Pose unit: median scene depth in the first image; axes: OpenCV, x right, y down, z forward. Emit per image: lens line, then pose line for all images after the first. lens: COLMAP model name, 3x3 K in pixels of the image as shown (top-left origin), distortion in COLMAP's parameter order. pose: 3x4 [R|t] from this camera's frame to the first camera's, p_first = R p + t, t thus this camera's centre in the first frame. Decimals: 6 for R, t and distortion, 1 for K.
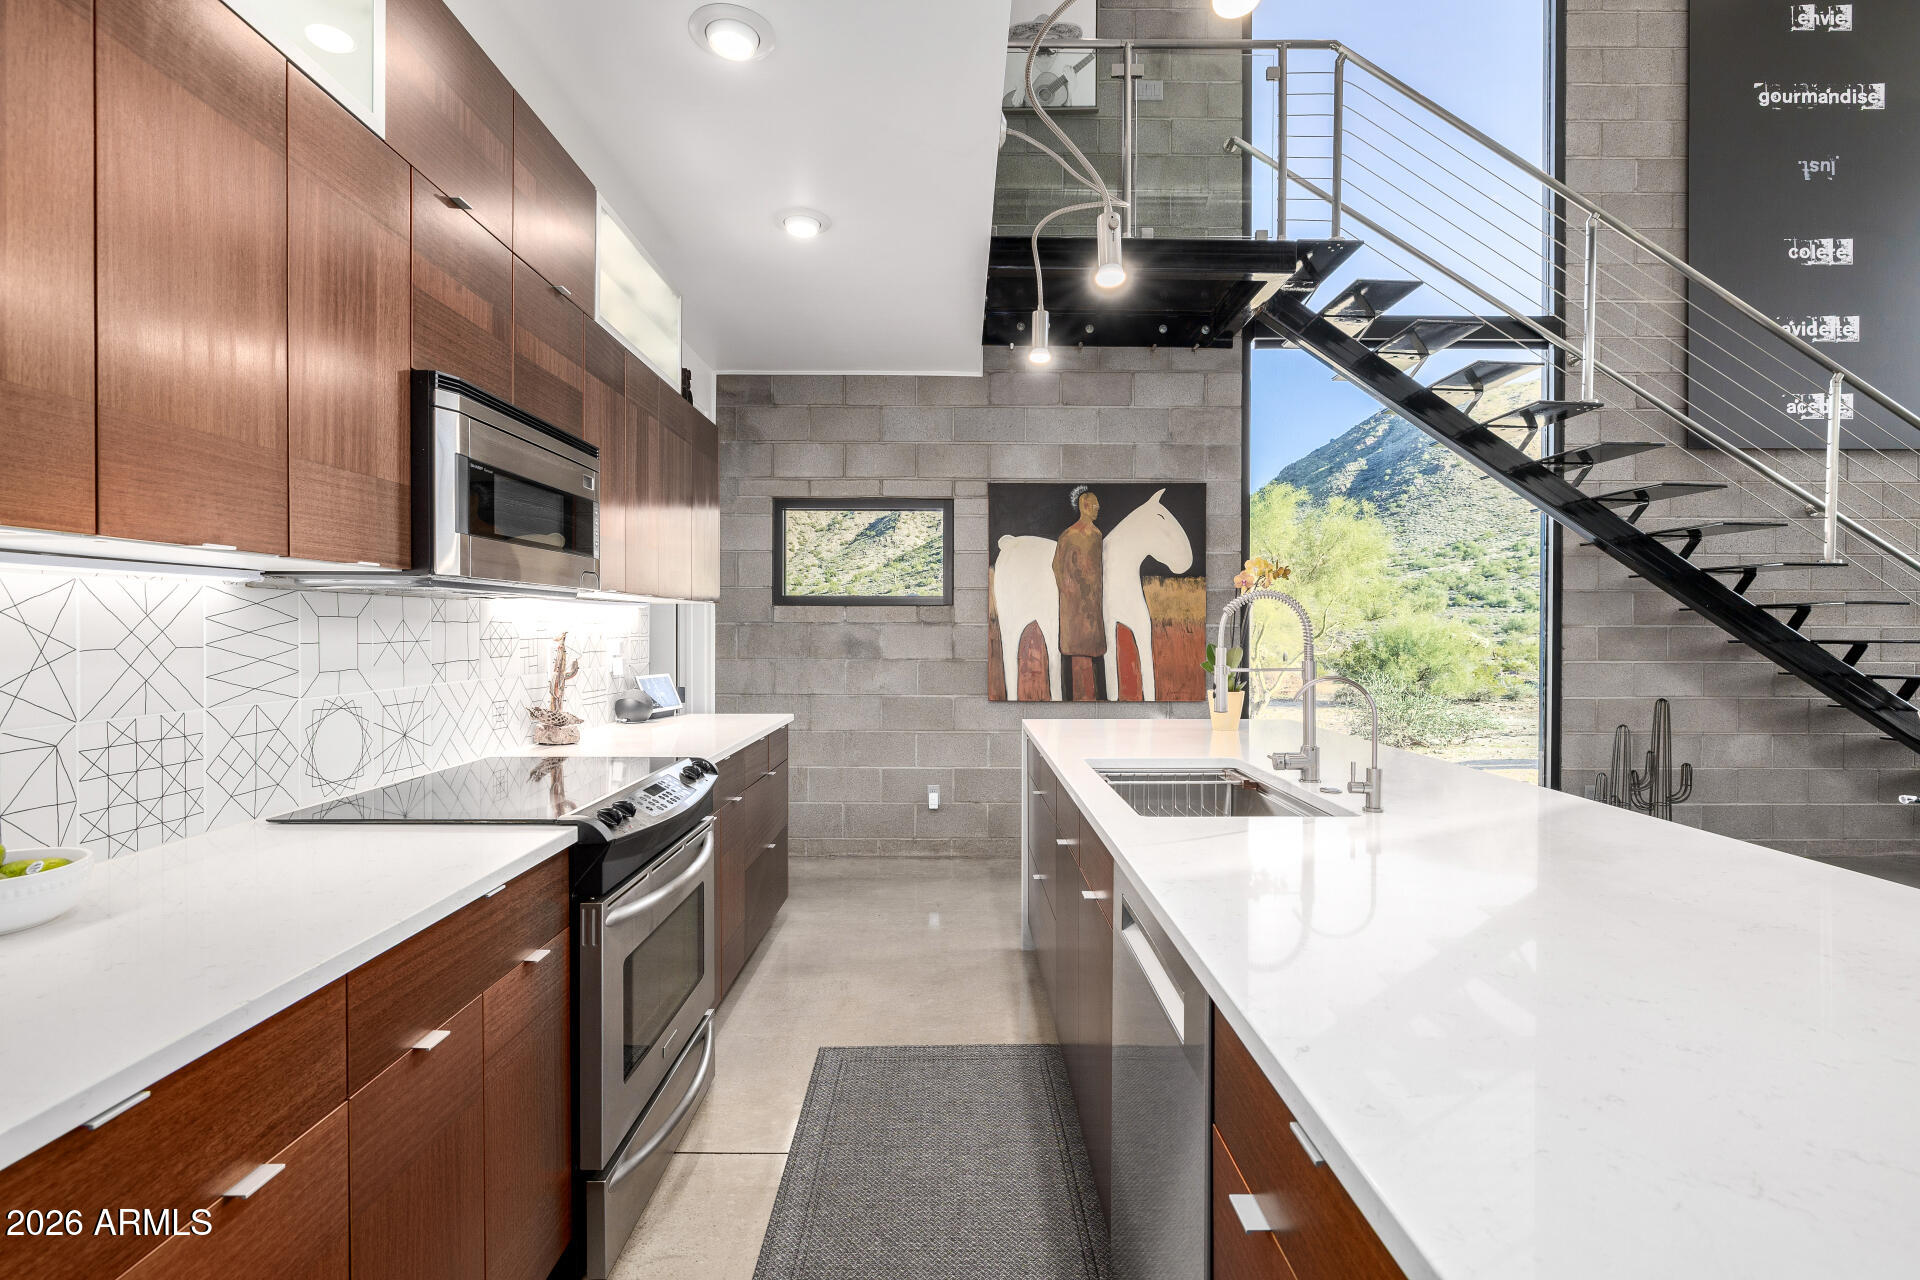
lens RADIAL K [[855.5, 0, 960.0], [0, 855.5, 640.0], [0, 0, 1]] dist [0.000792, 0.000067]
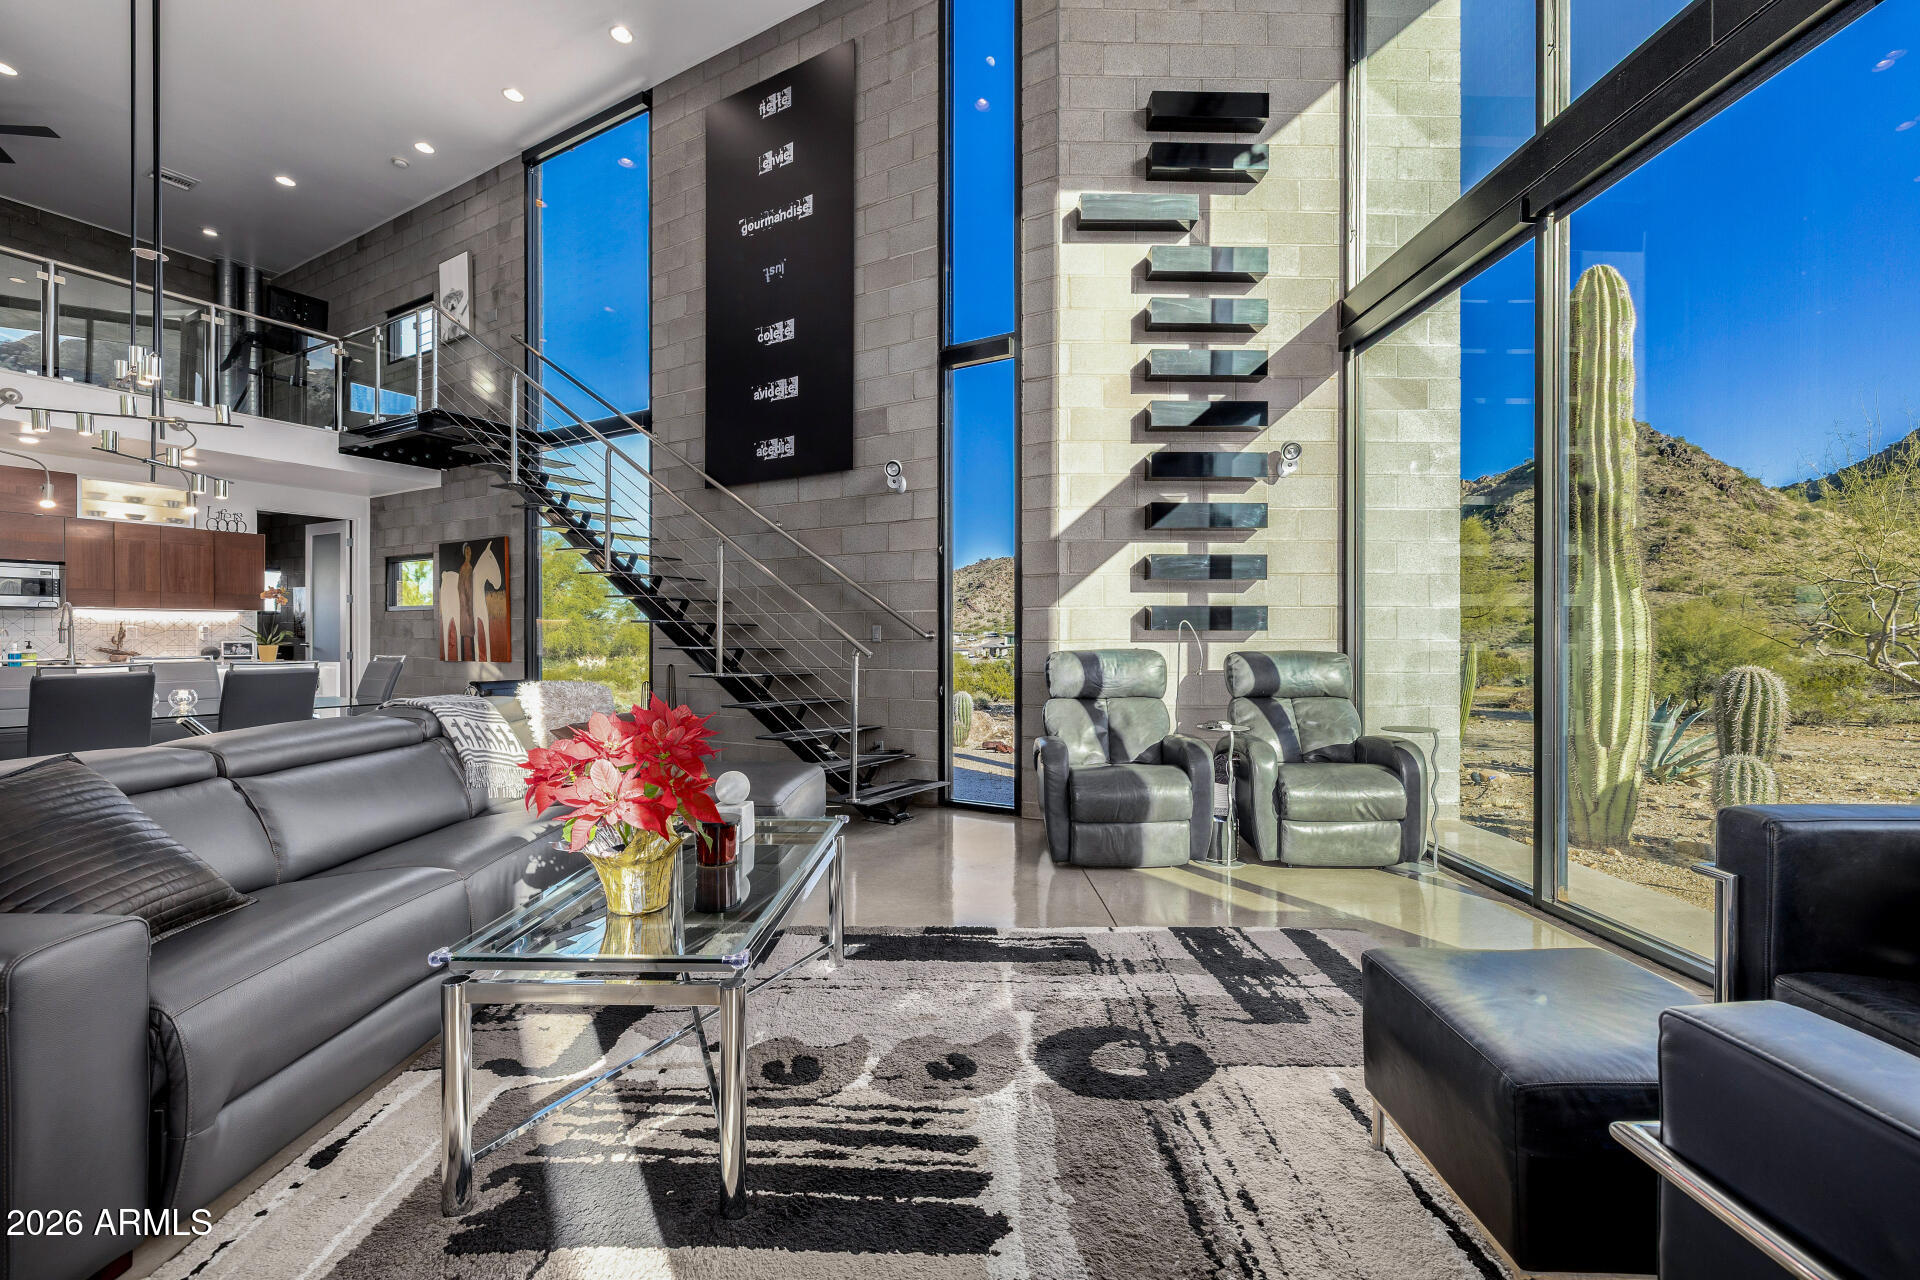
lens RADIAL K [[804.4, 0, 956.1], [0, 804.4, 639.4], [0, 0, 1]] dist [0.000236, 0.000273]
pose [[0.858209, 0.000641, -0.513299, 1.902430], [-0.004306, 0.999973, -0.005951, 0.030946], [0.513282, 0.007317, 0.858189, 0.071571]]
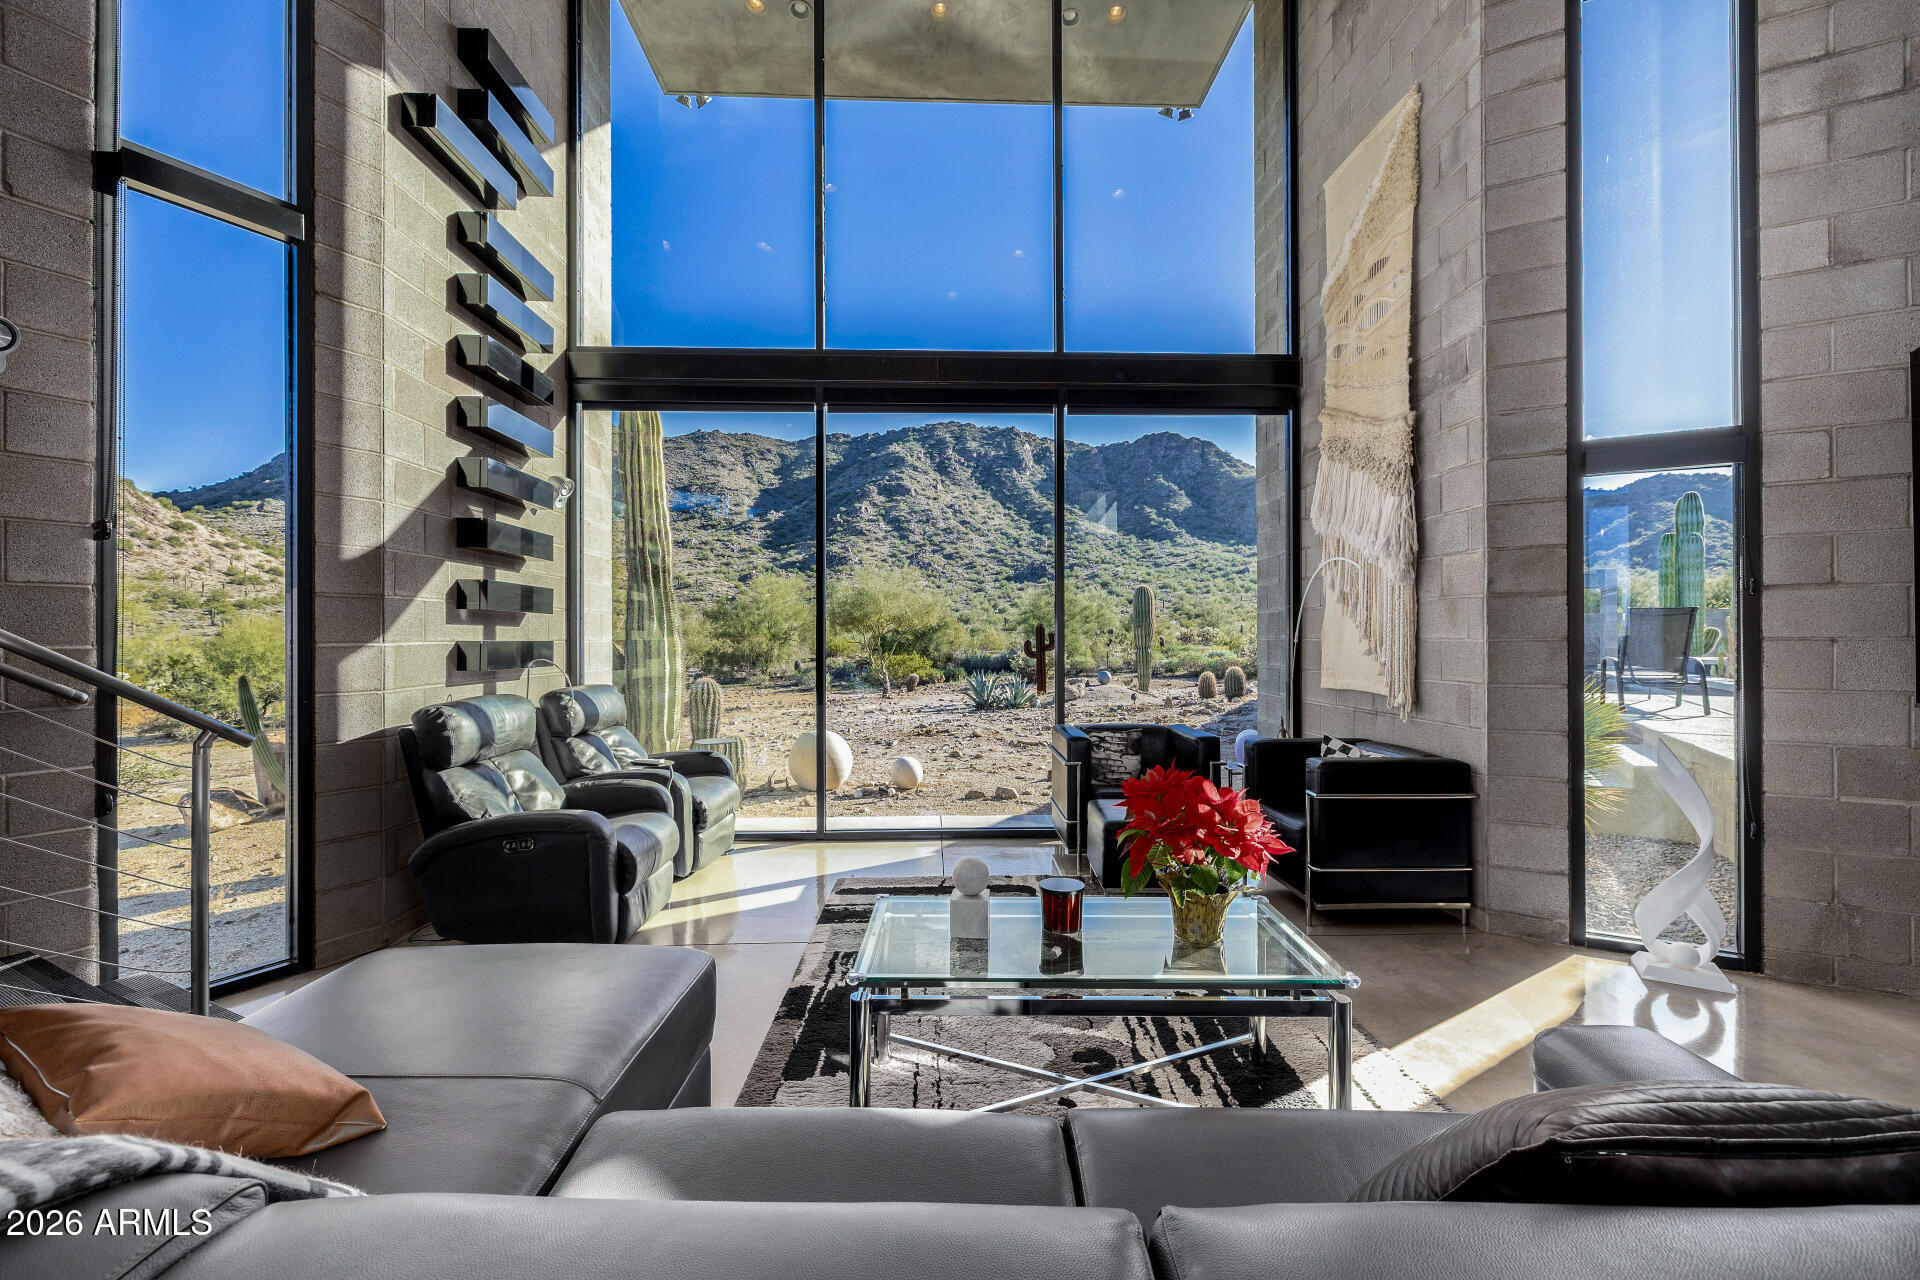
lens RADIAL K [[804.4, 0, 956.1], [0, 804.4, 639.4], [0, 0, 1]] dist [0.000236, 0.000273]
pose [[0.496939, -0.005224, 0.867770, 1.123202], [0.014562, 0.999891, -0.002320, -0.011062], [-0.867663, 0.013789, 0.496961, 0.213247]]
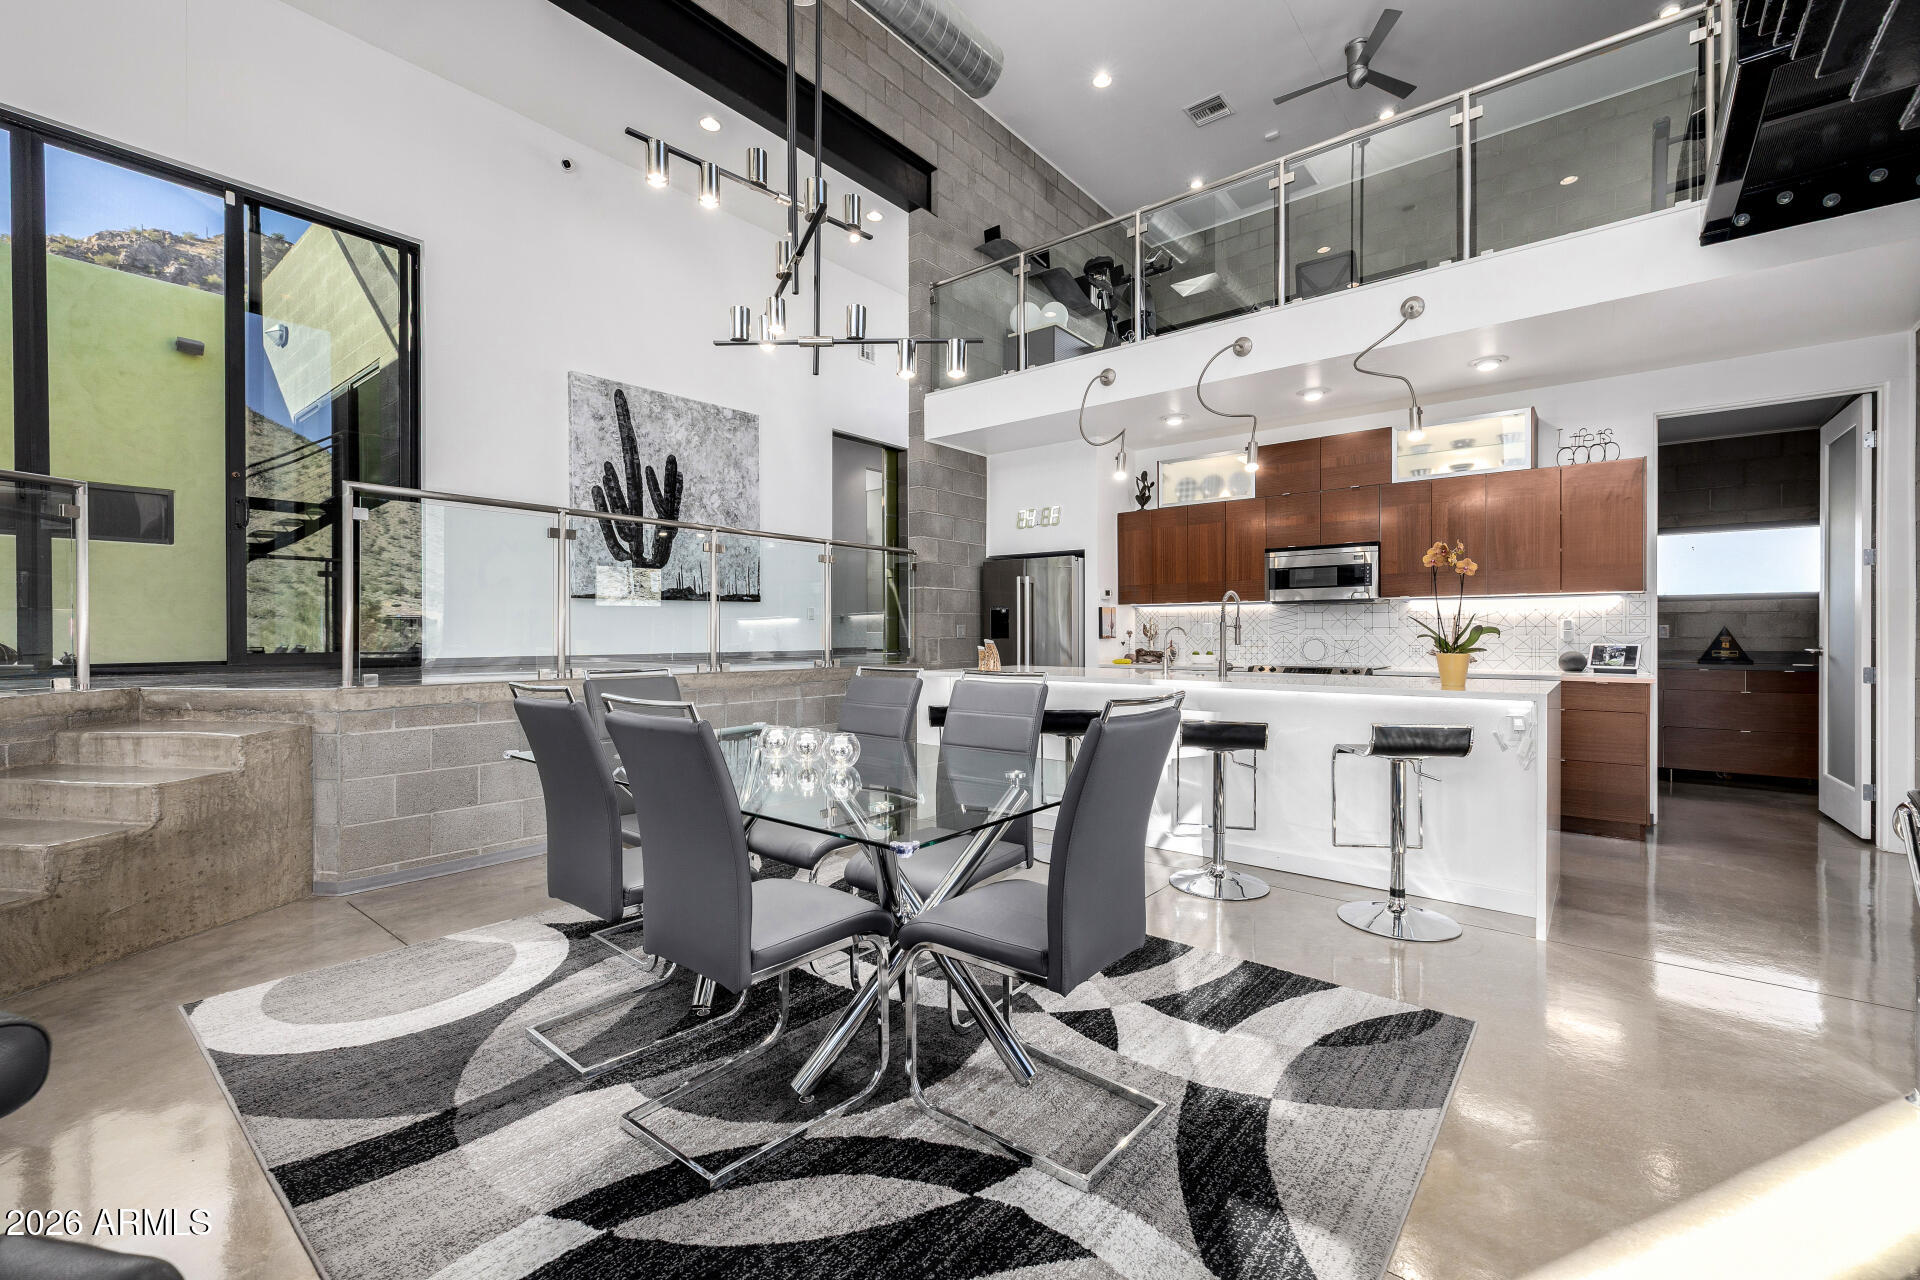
lens RADIAL K [[806.4, 0, 960.0], [0, 806.4, 640.0], [0, 0, 1]] dist [-0.000647, 0.000258]
pose [[-0.635494, 0.004720, -0.772091, 1.046120], [-0.008882, 0.999870, 0.013422, 0.020005], [0.772055, 0.015387, -0.635370, 0.760407]]
